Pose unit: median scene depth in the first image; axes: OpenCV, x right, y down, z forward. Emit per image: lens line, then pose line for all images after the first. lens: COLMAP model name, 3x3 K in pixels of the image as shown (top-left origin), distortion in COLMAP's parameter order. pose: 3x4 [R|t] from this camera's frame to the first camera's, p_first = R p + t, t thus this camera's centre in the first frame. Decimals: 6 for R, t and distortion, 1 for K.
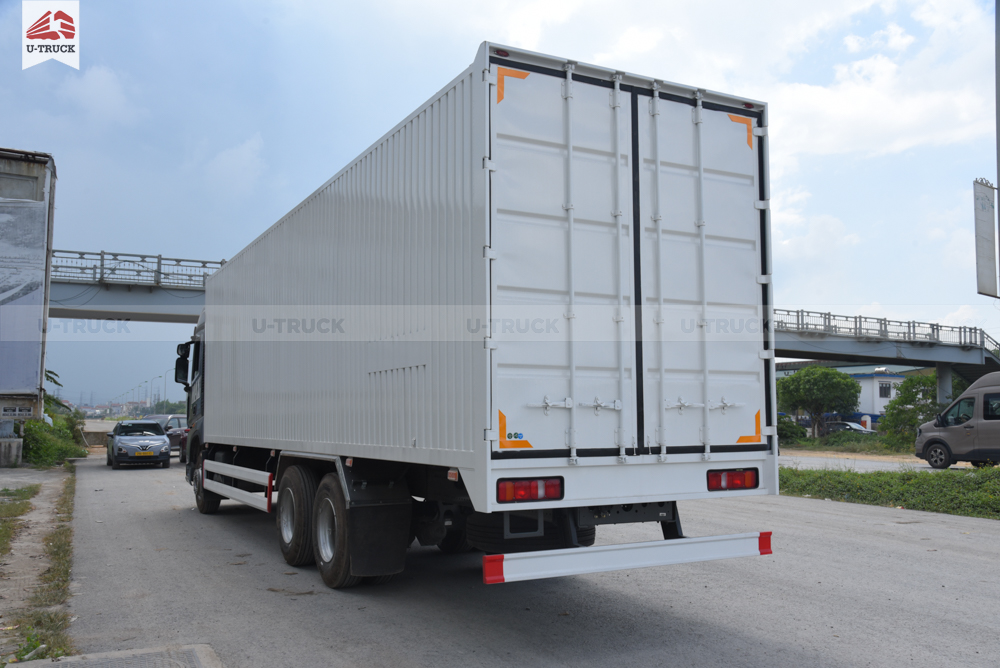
lens RADIAL K [[887.6, 0, 486.8], [0, 887.6, 336.2], [0, 0, 1]] dist [-0.000320, -0.000361]
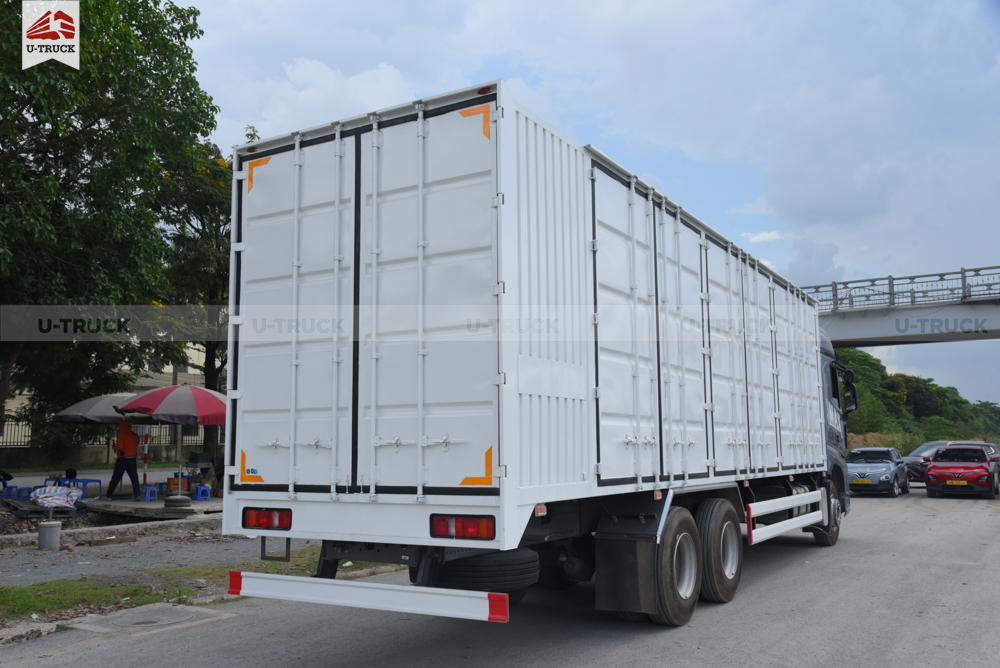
lens RADIAL K [[887.6, 0, 486.8], [0, 887.6, 336.2], [0, 0, 1]] dist [-0.000320, -0.000361]
pose [[0.516358, -0.108790, -0.849435, 1.080691], [0.085634, 0.993486, -0.075183, 0.044326], [0.852081, -0.033919, 0.522310, 0.589251]]
